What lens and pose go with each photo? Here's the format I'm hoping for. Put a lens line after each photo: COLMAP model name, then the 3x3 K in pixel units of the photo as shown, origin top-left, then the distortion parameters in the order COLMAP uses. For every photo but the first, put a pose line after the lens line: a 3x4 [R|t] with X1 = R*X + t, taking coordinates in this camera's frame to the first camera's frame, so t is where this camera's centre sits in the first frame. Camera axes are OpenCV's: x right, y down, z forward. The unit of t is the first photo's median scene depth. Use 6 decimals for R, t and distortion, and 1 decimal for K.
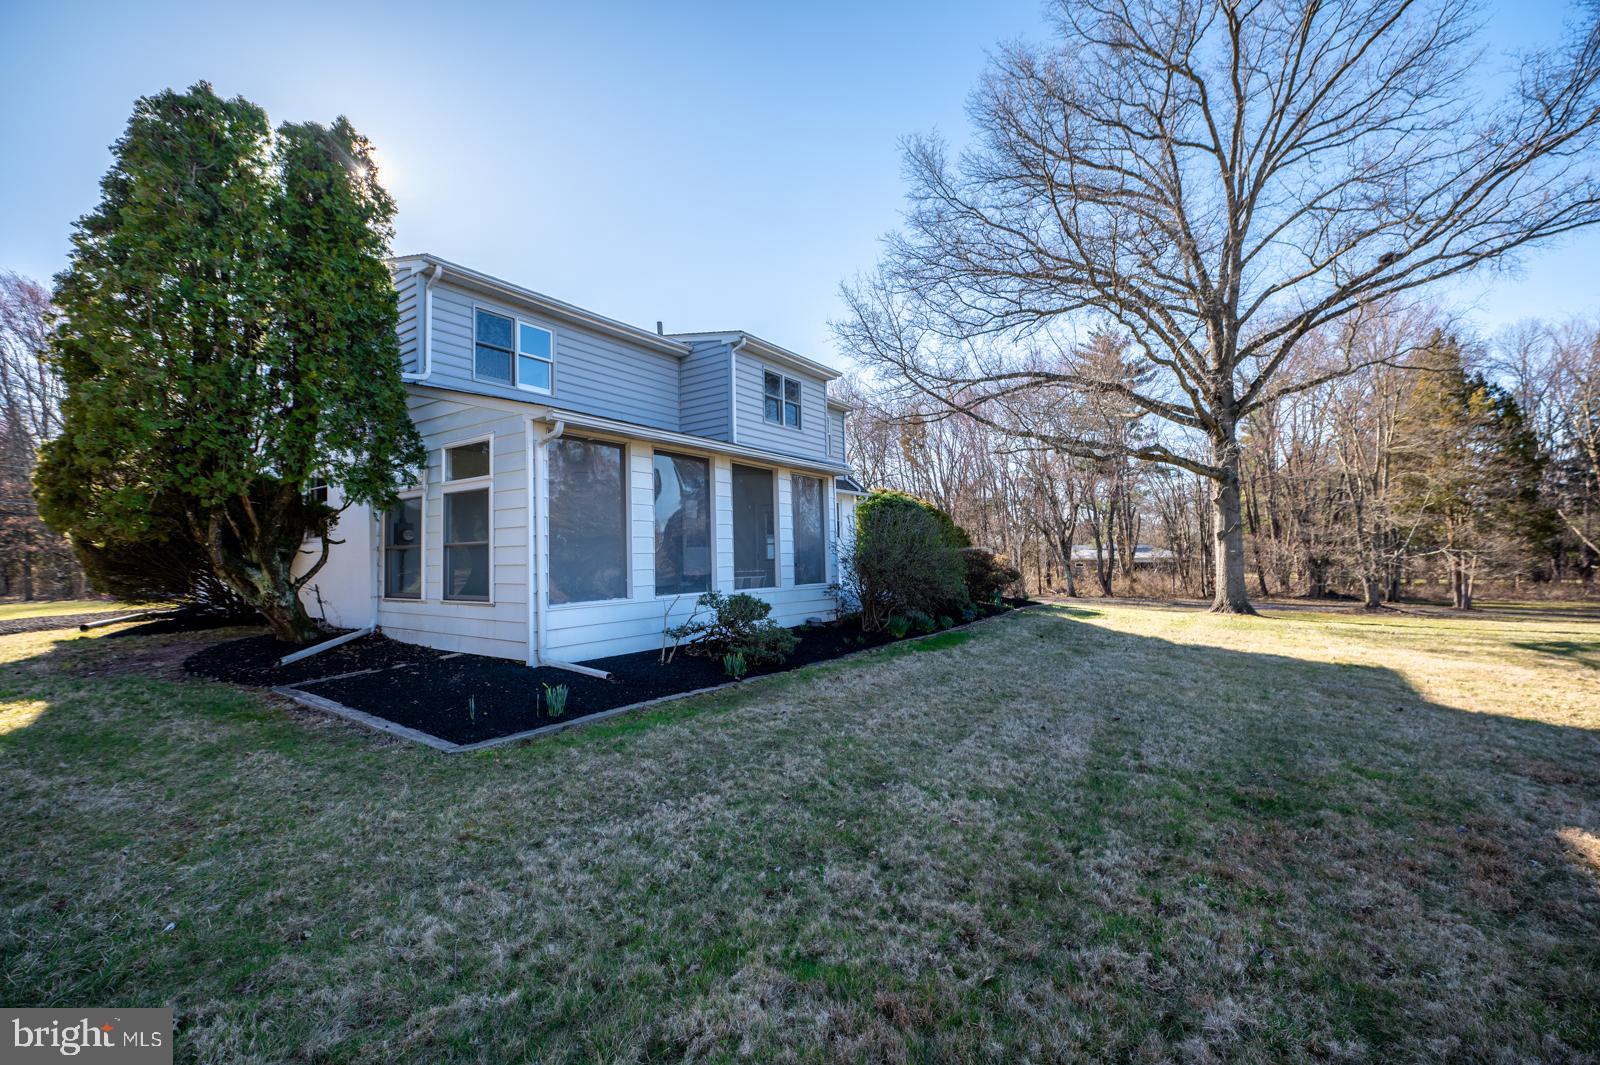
lens RADIAL K [[634.9, 0, 797.4], [0, 634.9, 529.0], [0, 0, 1]] dist [-0.012259, -0.000799]
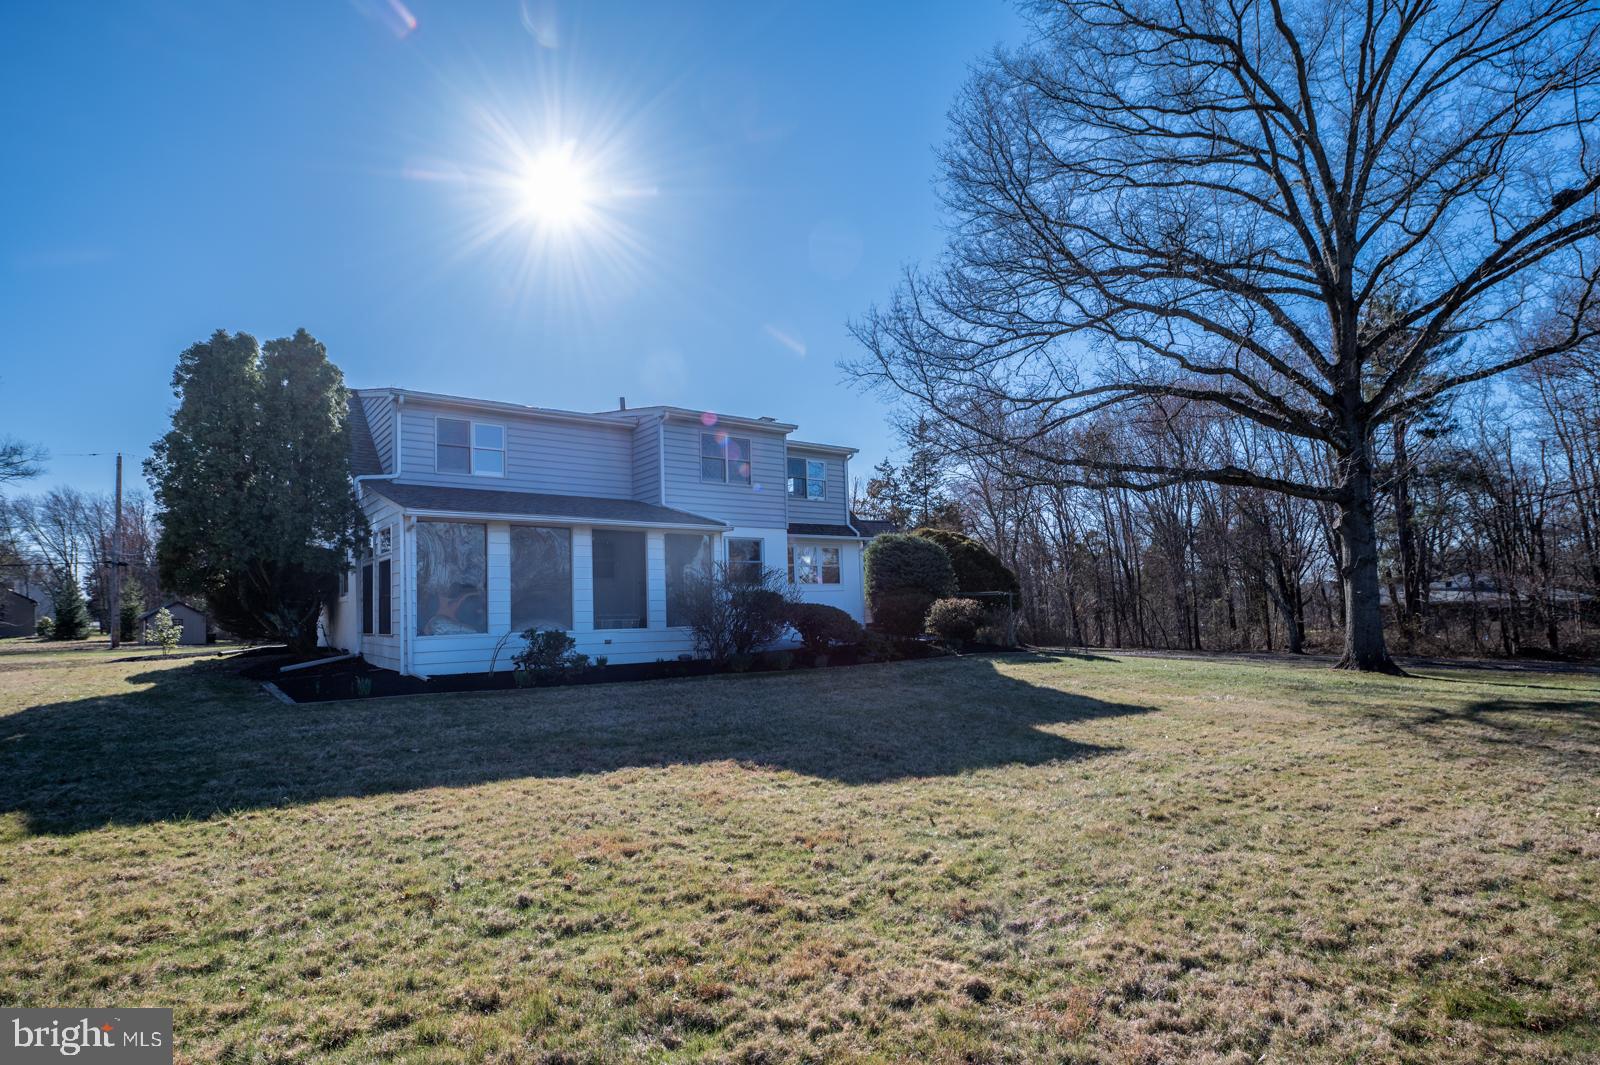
lens RADIAL K [[814.0, 0, 845.9], [0, 814.0, 563.1], [0, 0, 1]] dist [0.001032, -0.000055]
pose [[0.950374, -0.021656, -0.310354, 0.402631], [0.019790, 0.999762, -0.009160, -0.005164], [0.310478, 0.002564, 0.950577, -0.176645]]
